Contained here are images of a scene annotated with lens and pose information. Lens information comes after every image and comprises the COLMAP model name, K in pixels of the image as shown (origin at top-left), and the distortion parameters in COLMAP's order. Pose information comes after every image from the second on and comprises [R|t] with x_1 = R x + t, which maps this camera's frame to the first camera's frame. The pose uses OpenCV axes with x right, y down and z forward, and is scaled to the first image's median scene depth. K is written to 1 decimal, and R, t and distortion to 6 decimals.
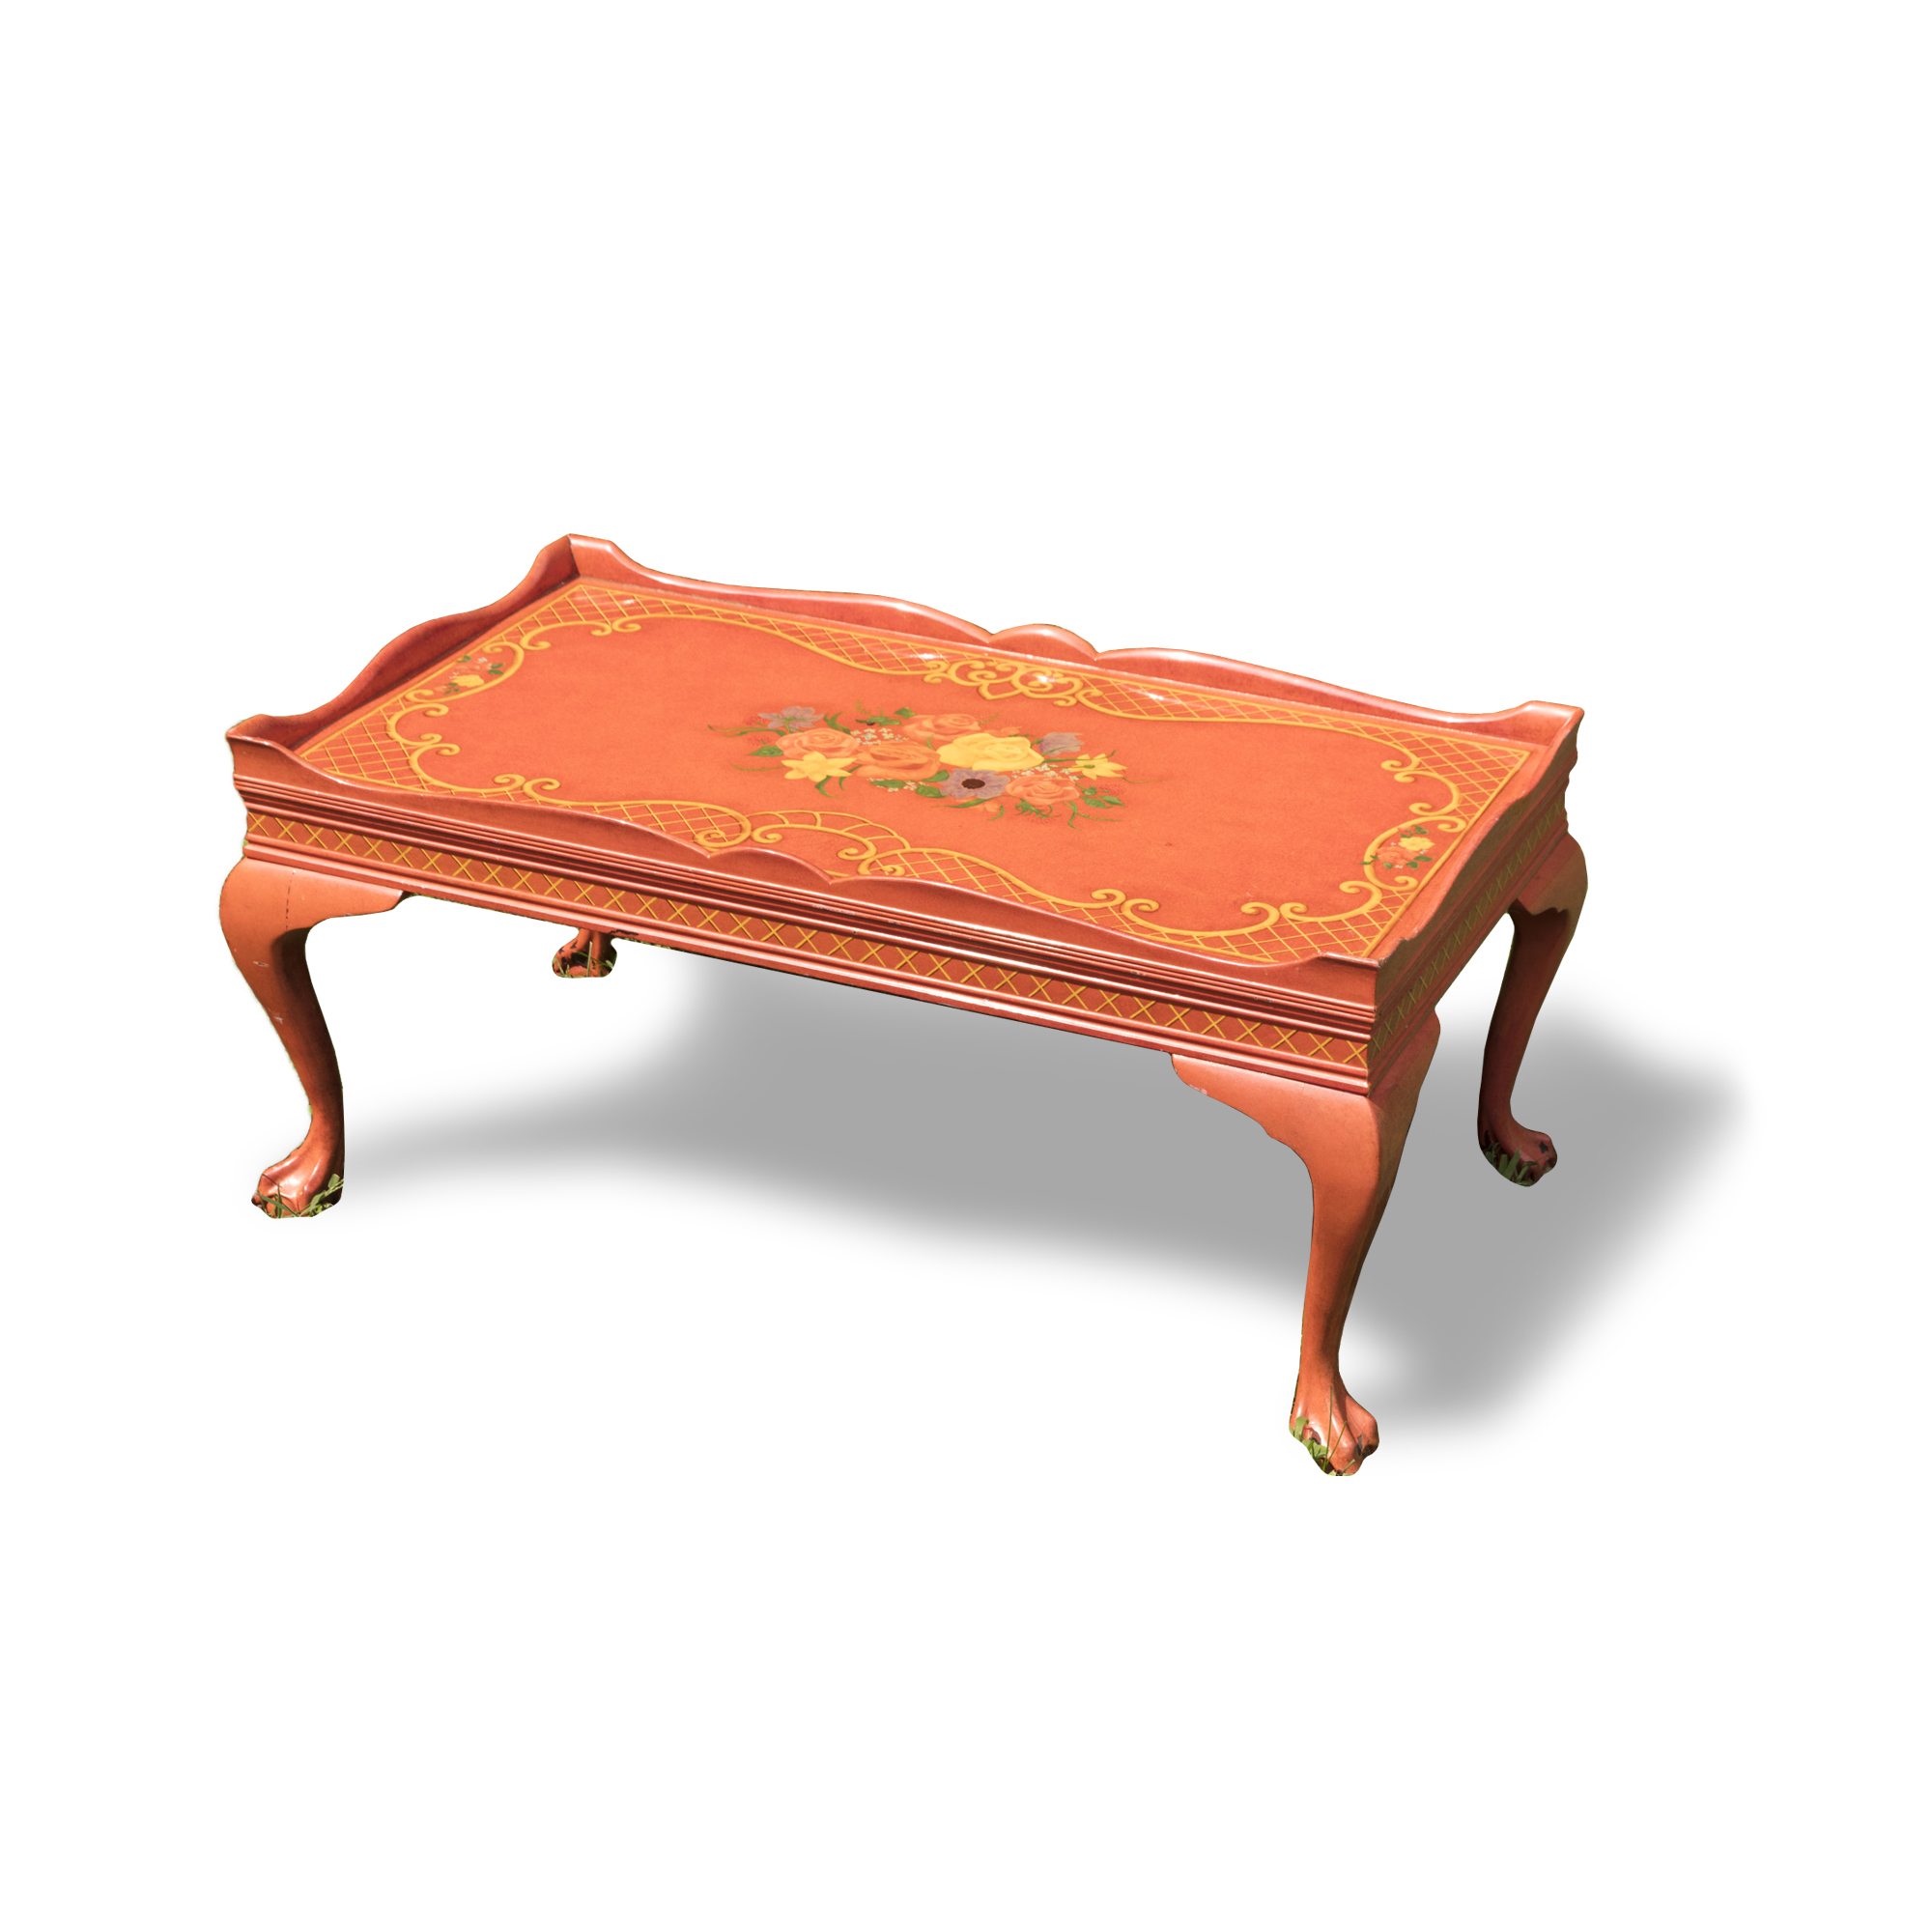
lens RADIAL K [[3455.0, 0, 1042.8], [0, 3455.0, 1019.5], [0, 0, 1]] dist [-0.002693, 0.000000]
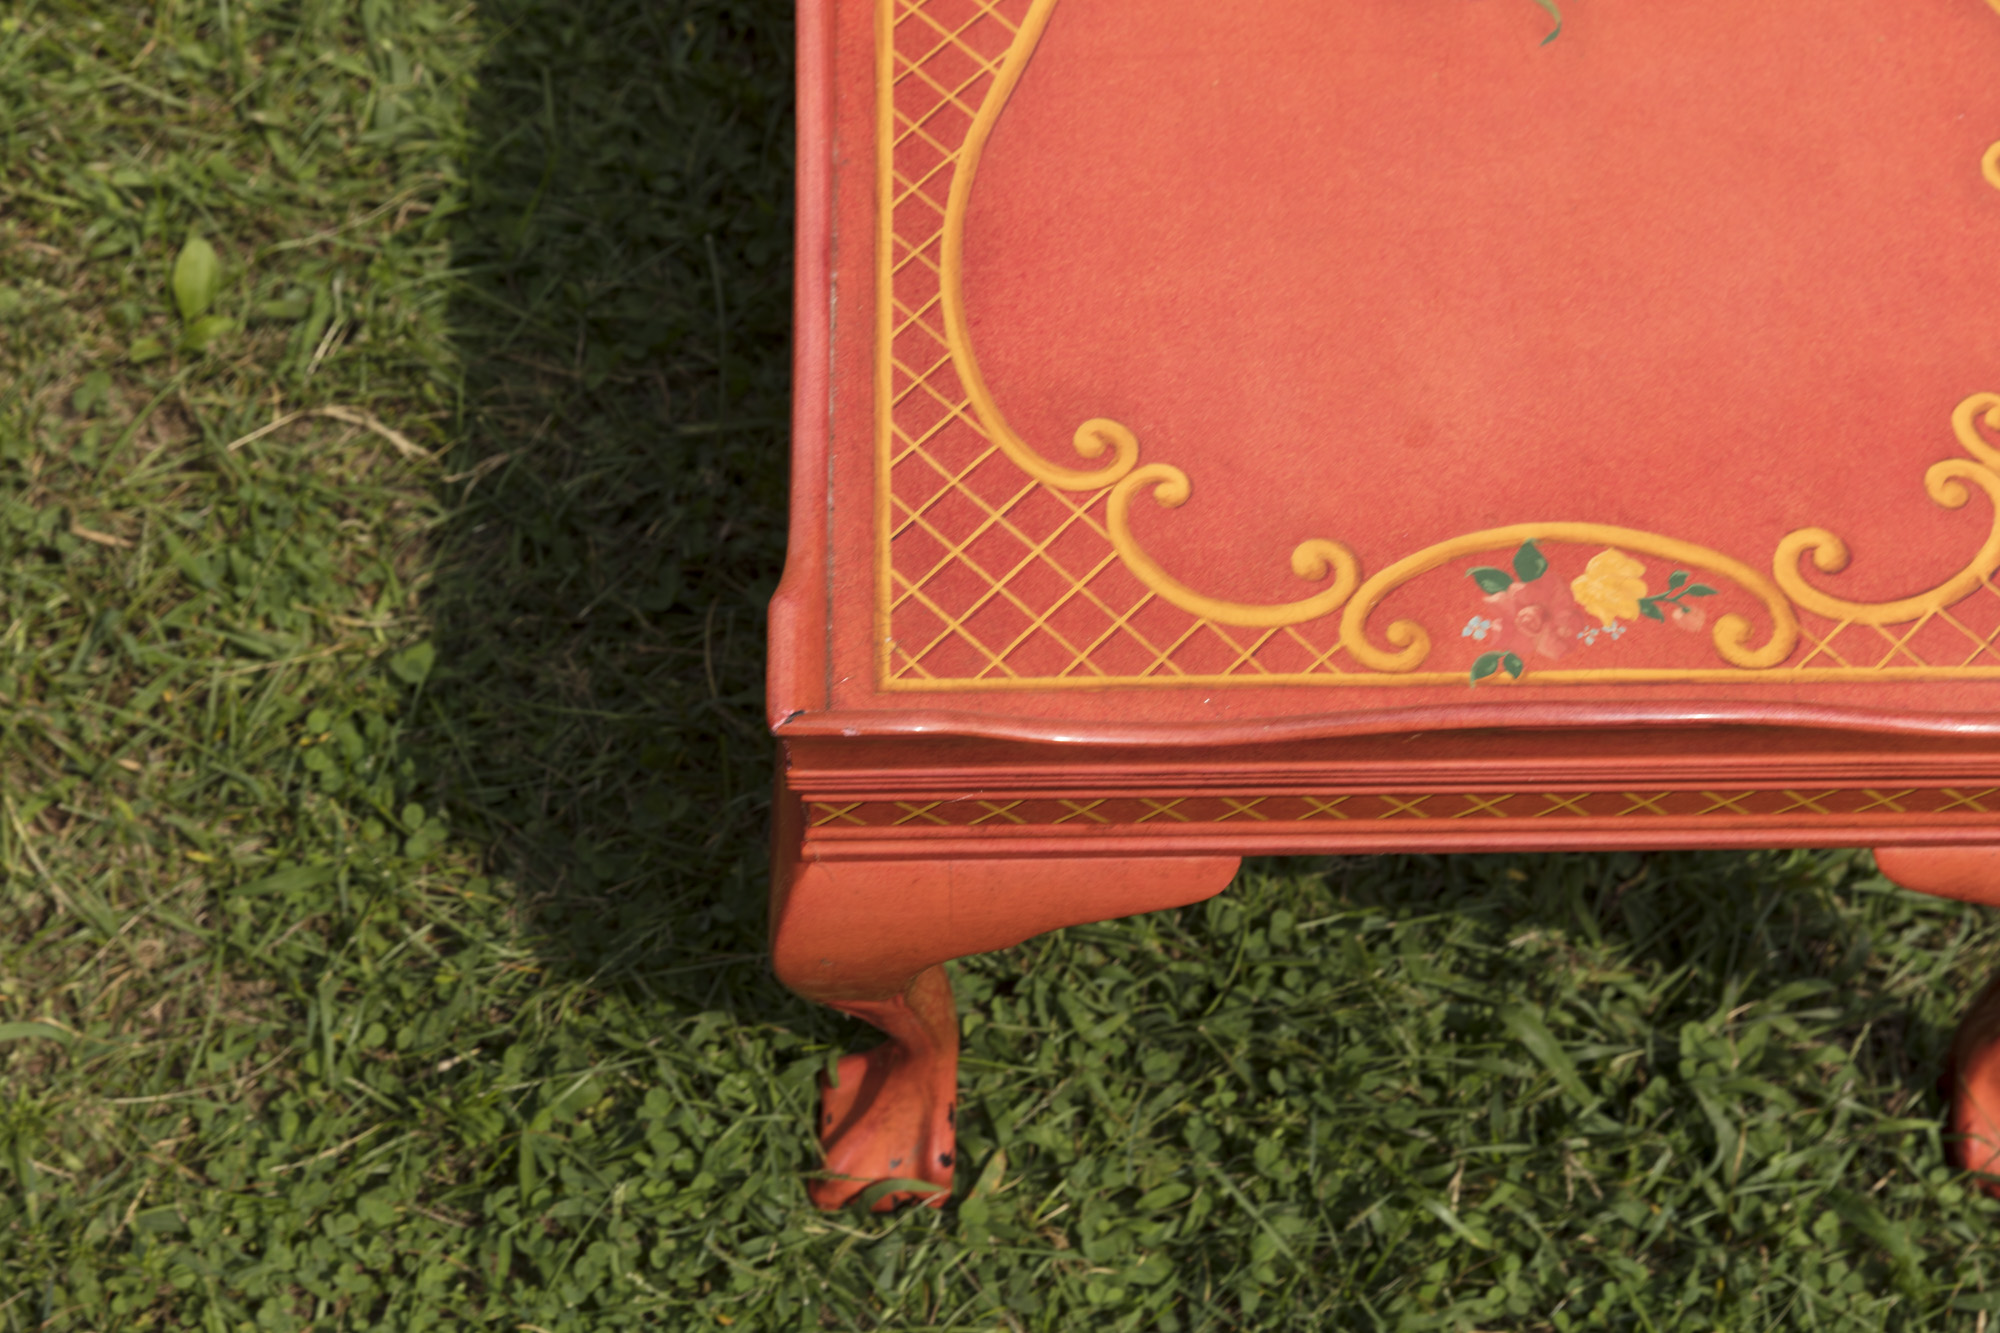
lens RADIAL K [[3437.9, 0, 999.8], [0, 3437.9, 666.3], [0, 0, 1]] dist [0.022640, 0.000000]
pose [[-0.409985, -0.799857, 0.438338, -0.340692], [0.413808, 0.265159, 0.870892, -0.500905], [-0.812819, 0.538441, 0.222276, 1.050149]]
